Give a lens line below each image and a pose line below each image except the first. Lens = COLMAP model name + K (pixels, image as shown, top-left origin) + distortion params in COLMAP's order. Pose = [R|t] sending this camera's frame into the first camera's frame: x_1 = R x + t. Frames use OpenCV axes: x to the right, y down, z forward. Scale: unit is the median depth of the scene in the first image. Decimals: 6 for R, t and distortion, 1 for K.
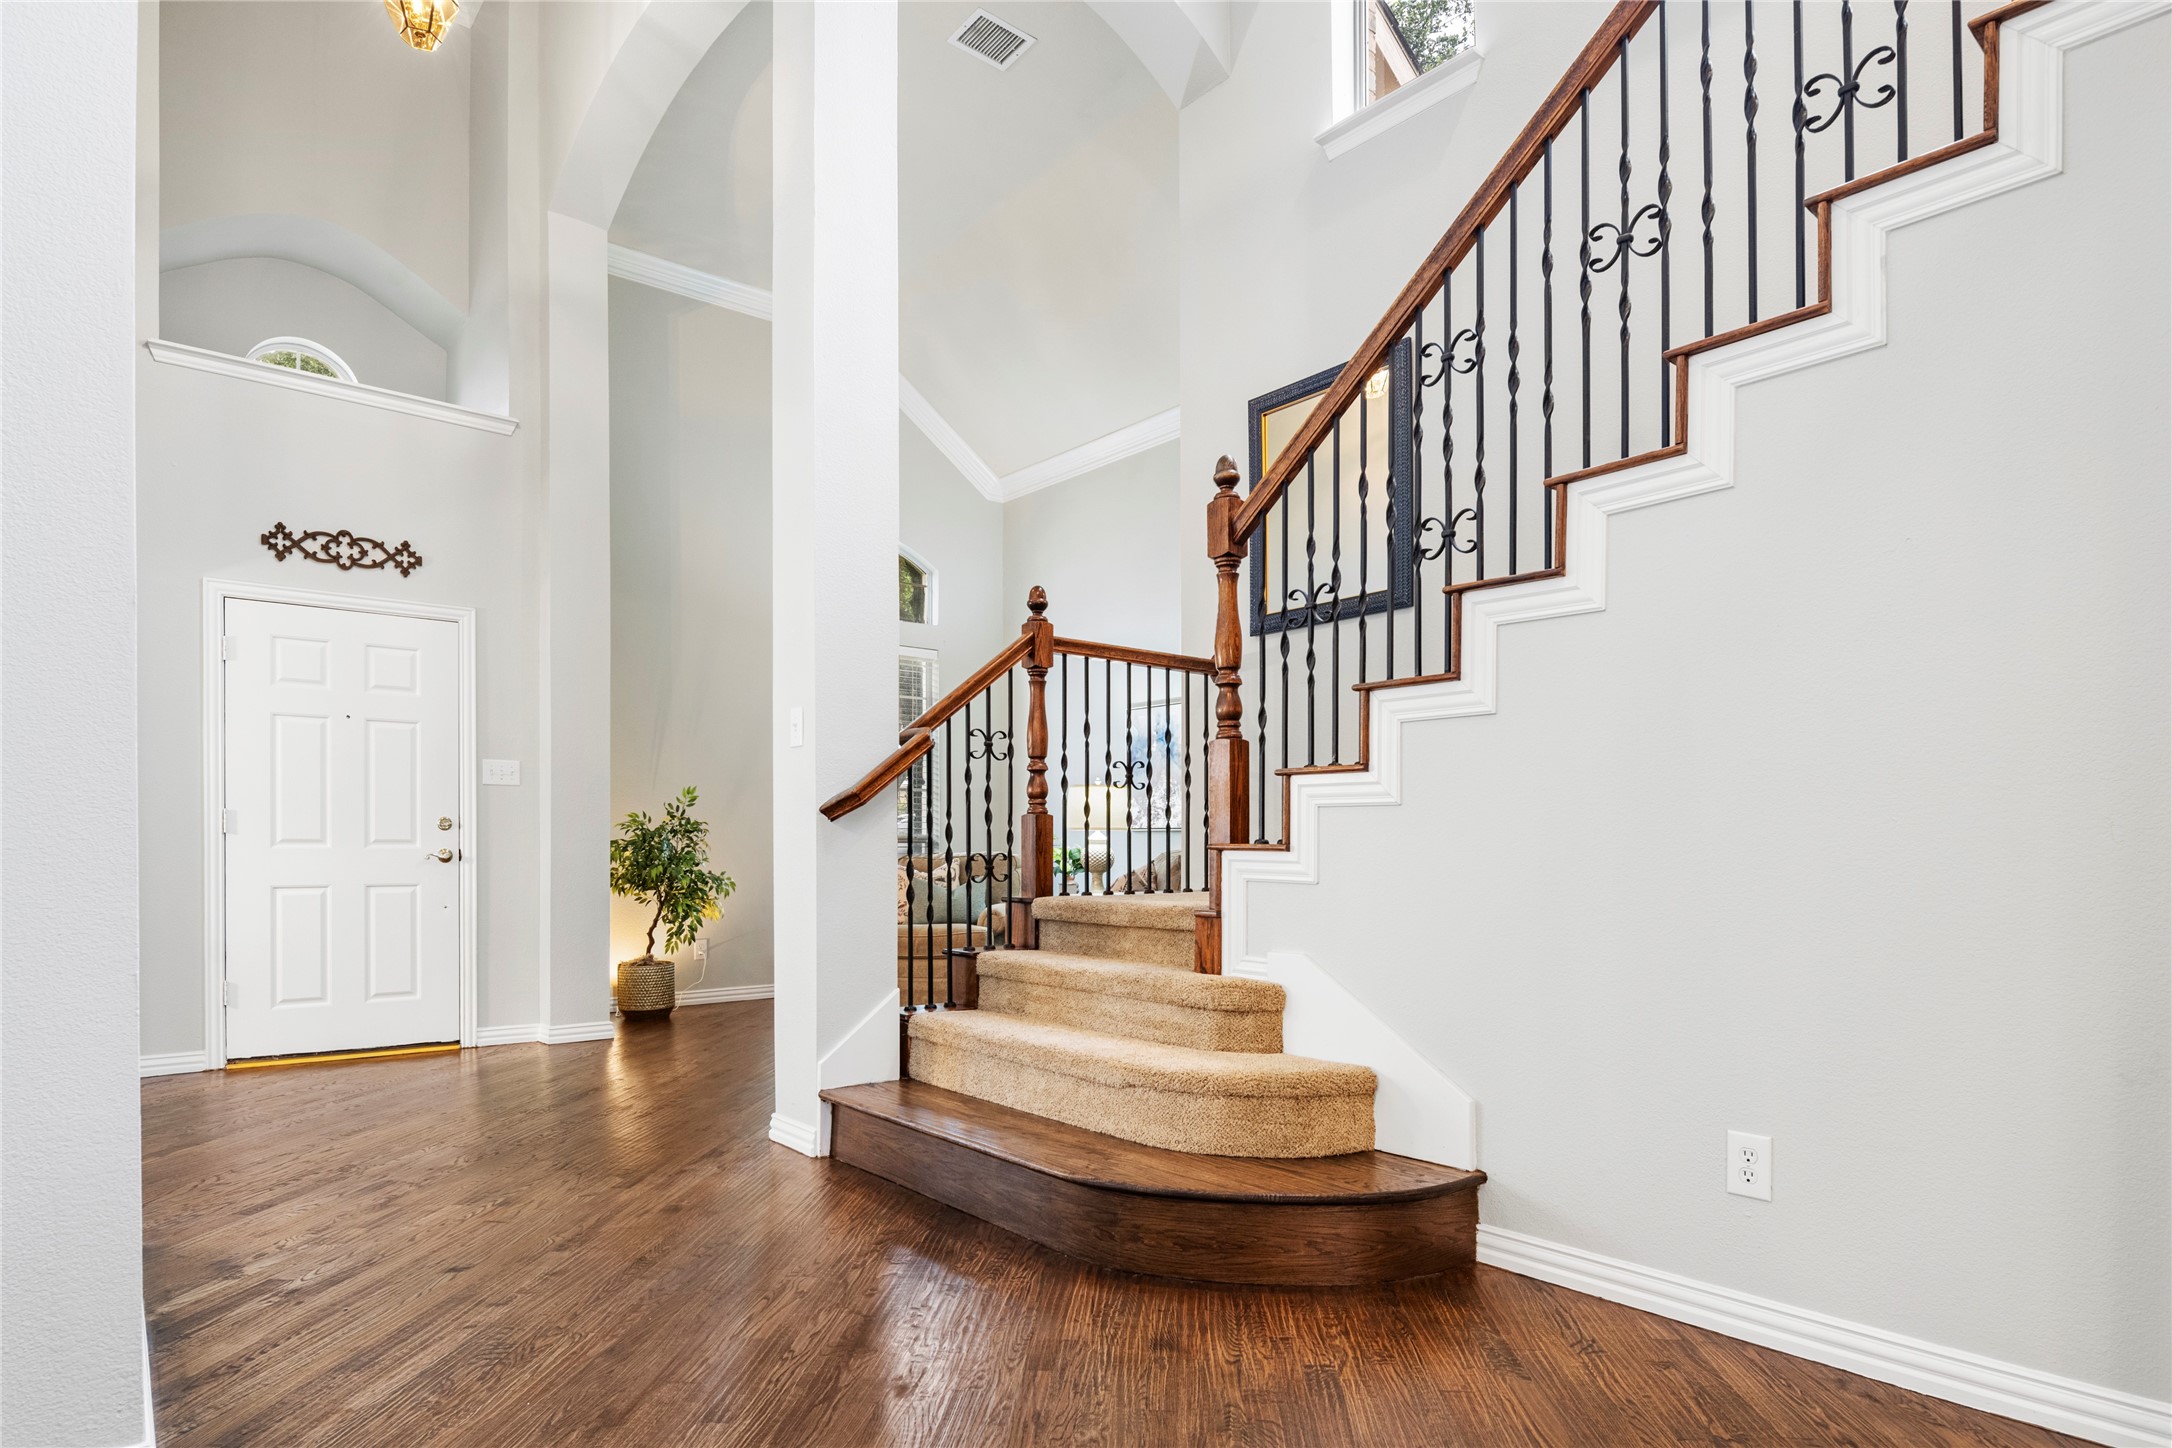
lens RADIAL K [[1179.9, 0, 1107.4], [0, 1179.9, 865.7], [0, 0, 1]] dist [-0.000406, -0.007456]
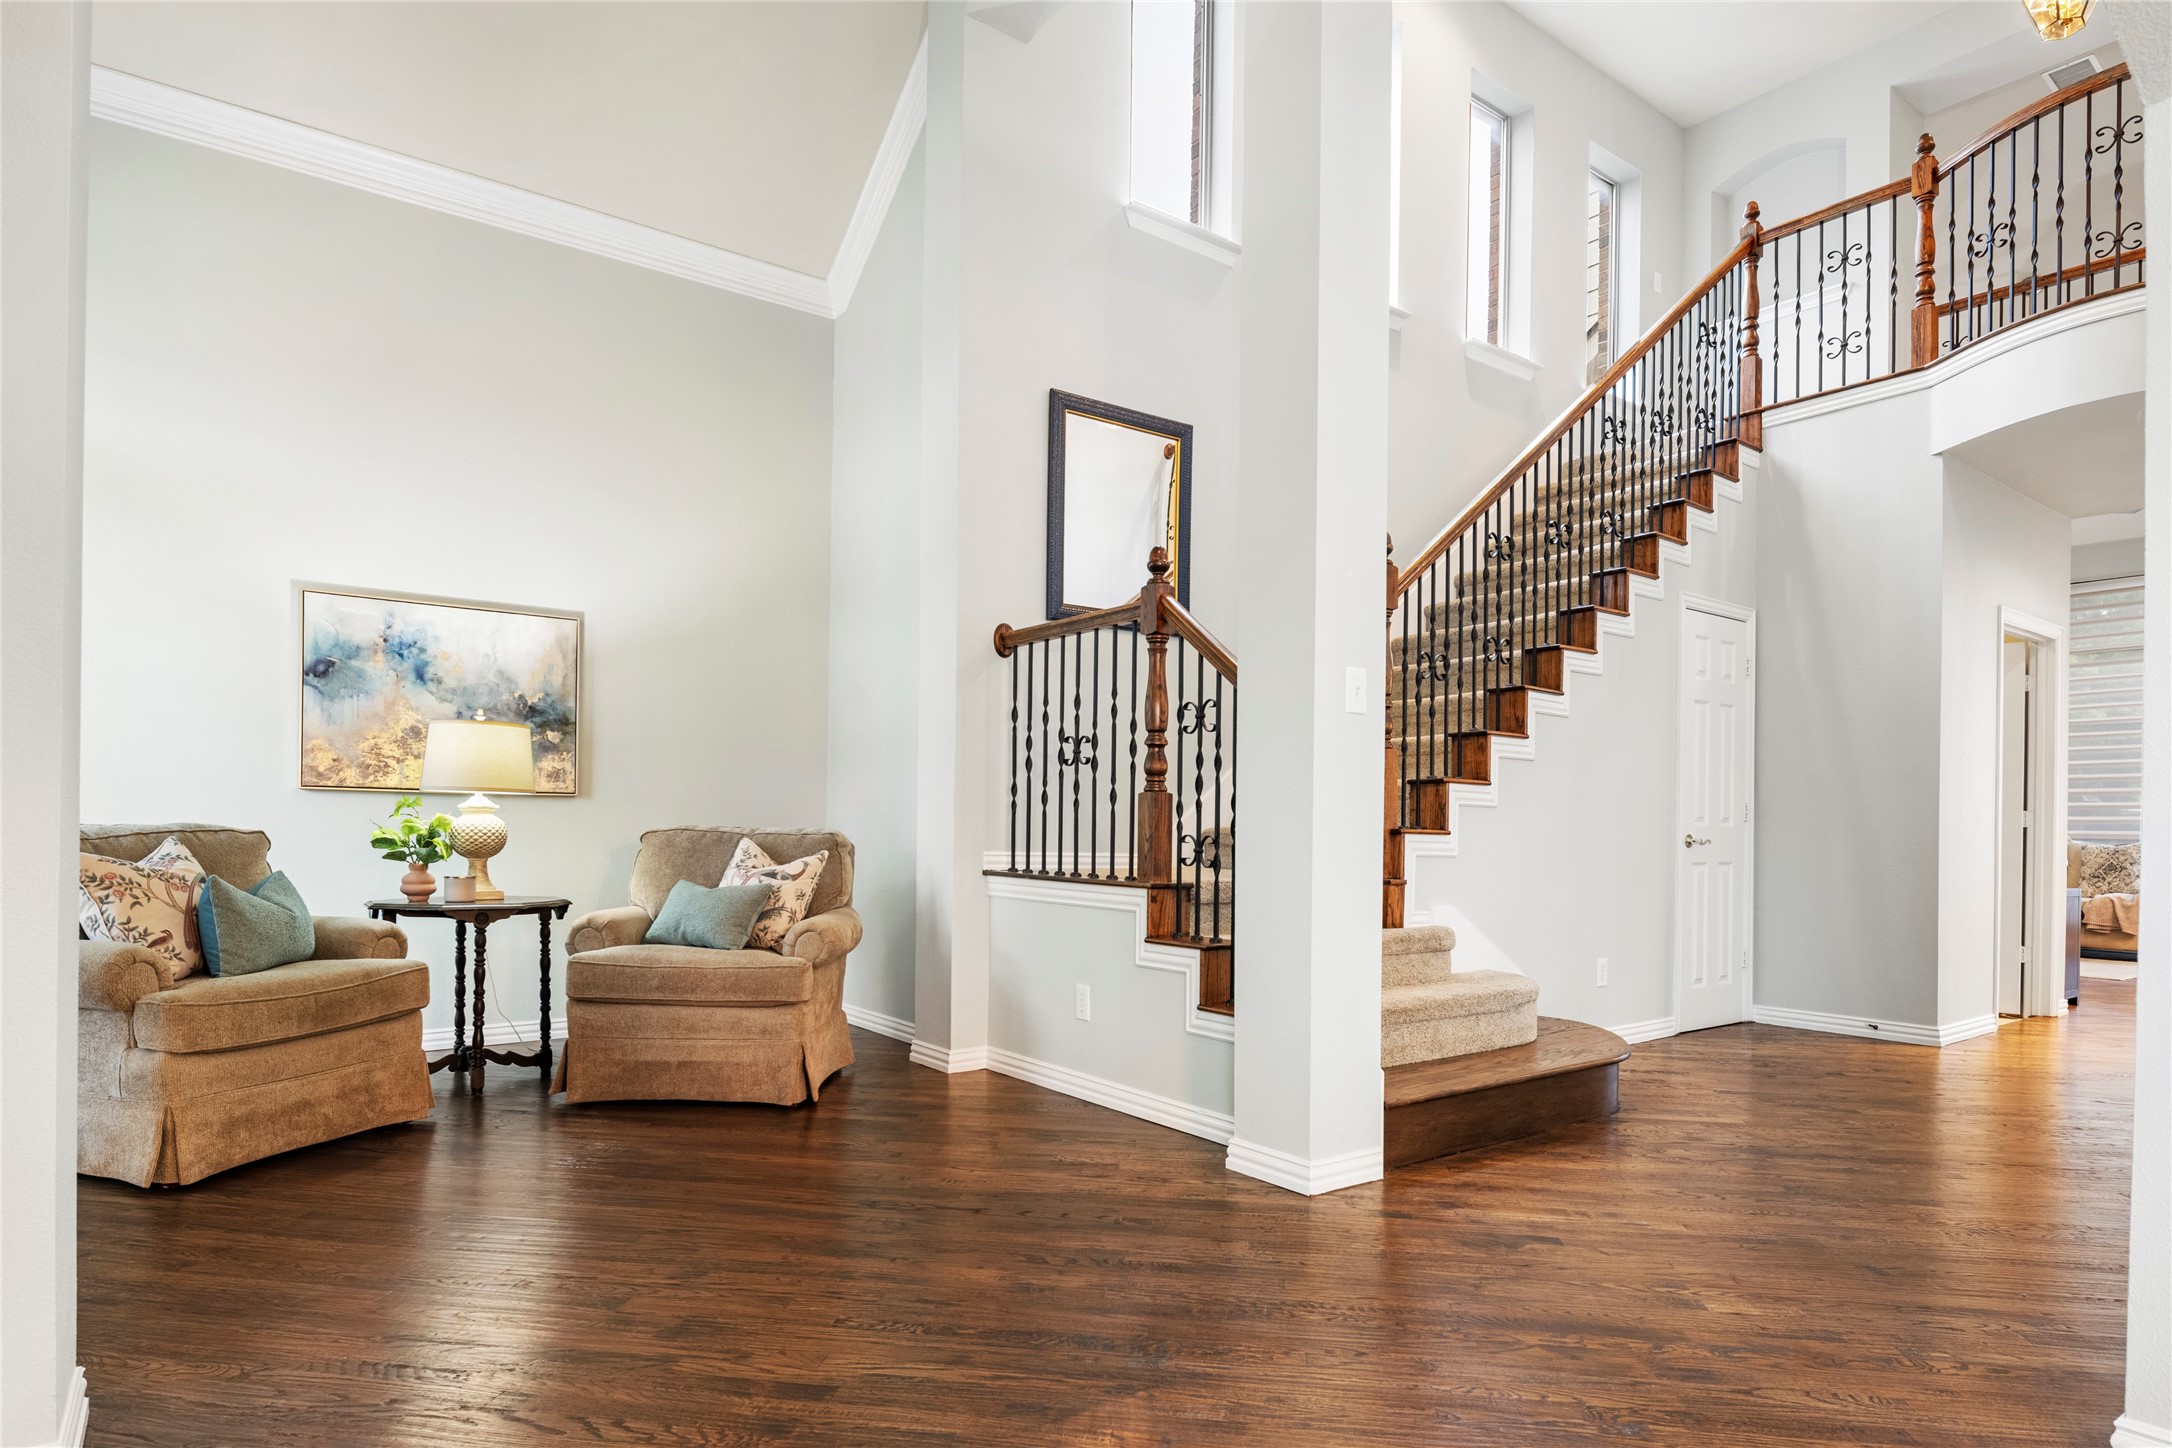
lens RADIAL K [[1179.9, 0, 1048.4], [0, 1179.9, 843.2], [0, 0, 1]] dist [-0.000406, -0.007456]
pose [[0.091037, -0.014640, 0.995740, -0.788996], [0.003570, 0.999890, 0.014374, -0.012671], [-0.995841, 0.002246, 0.091079, 0.797188]]
